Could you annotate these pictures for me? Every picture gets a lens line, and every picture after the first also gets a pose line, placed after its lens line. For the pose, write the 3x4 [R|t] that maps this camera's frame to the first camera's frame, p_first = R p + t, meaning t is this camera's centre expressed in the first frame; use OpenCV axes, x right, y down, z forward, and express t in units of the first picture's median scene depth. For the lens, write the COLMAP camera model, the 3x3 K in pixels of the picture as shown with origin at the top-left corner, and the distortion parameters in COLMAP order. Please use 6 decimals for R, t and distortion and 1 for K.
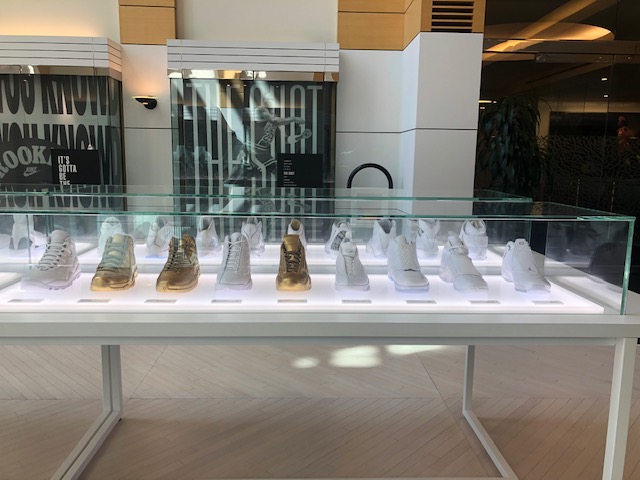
lens RADIAL K [[528.1, 0, 320.0], [0, 528.1, 240.0], [0, 0, 1]] dist [0.010512, -0.010360]
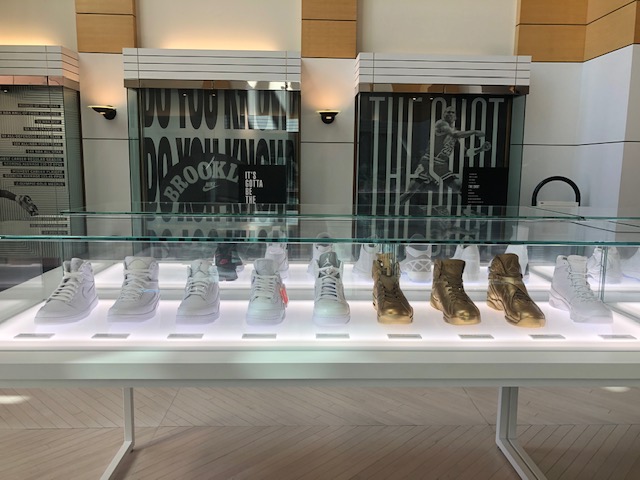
lens RADIAL K [[528.1, 0, 320.0], [0, 528.1, 240.0], [0, 0, 1]] dist [0.010512, -0.010360]
pose [[0.999982, -0.005811, -0.001303, -0.340149], [0.005788, 0.999845, -0.016607, -0.011885], [0.001400, 0.016599, 0.999861, 0.012765]]
